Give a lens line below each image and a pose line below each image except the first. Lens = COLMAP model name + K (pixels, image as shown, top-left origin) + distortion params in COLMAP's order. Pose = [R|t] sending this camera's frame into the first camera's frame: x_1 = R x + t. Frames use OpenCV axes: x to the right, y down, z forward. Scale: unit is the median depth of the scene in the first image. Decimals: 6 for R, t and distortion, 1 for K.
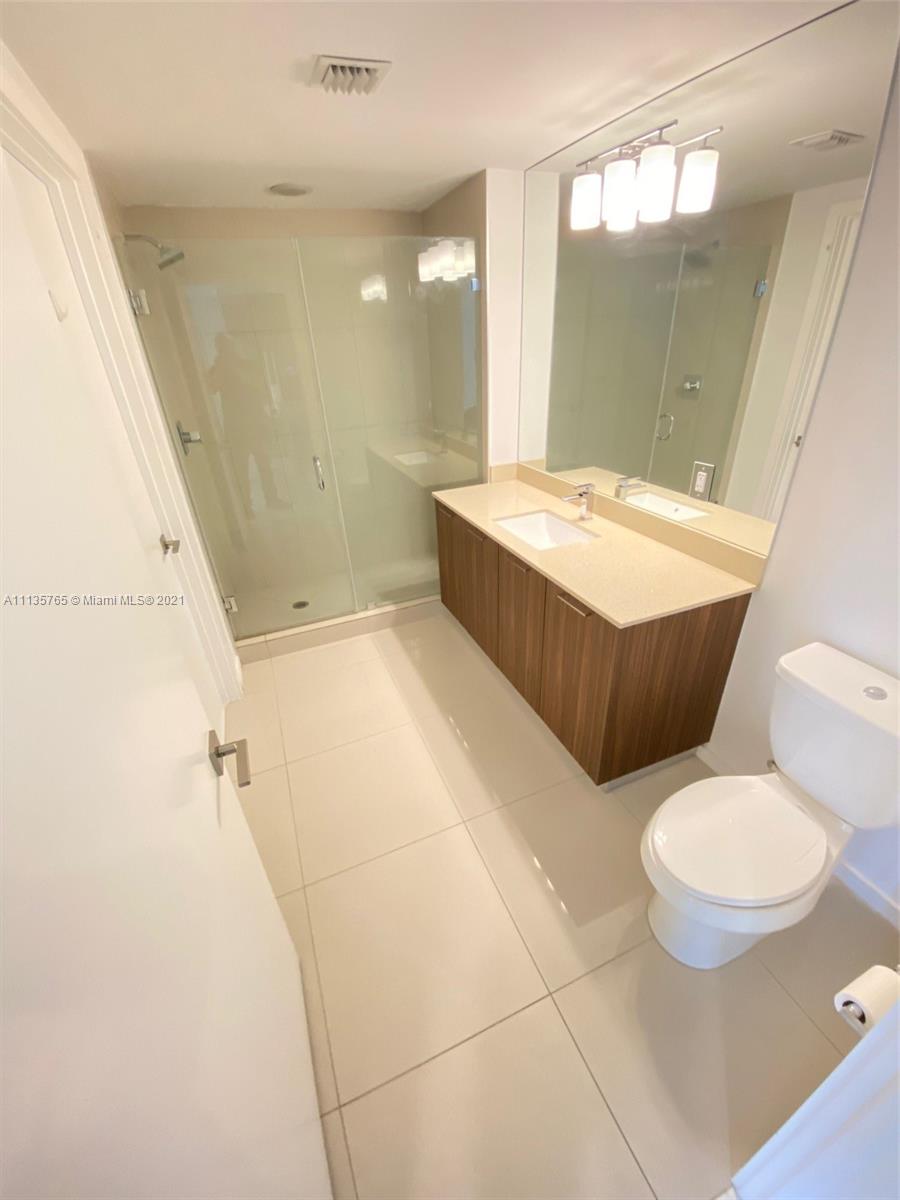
lens RADIAL K [[481.5, 0, 450.0], [0, 481.5, 600.0], [0, 0, 1]] dist [0.026343, -0.029278]
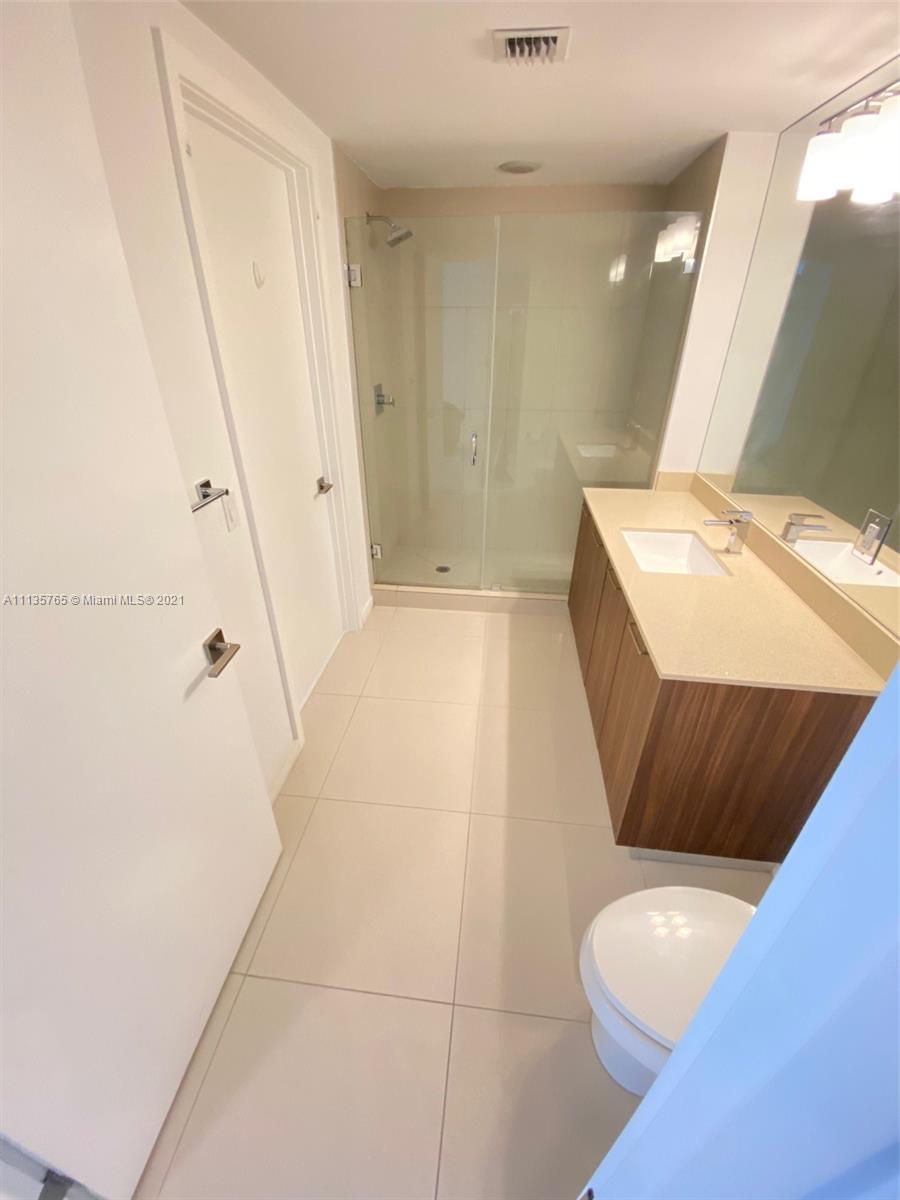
lens RADIAL K [[482.2, 0, 449.4], [0, 482.2, 604.9], [0, 0, 1]] dist [0.001408, -0.018905]
pose [[0.872936, 0.287066, -0.394431, 0.199245], [-0.271673, 0.957620, 0.095699, -0.027434], [0.405187, 0.023618, 0.913929, 0.049150]]
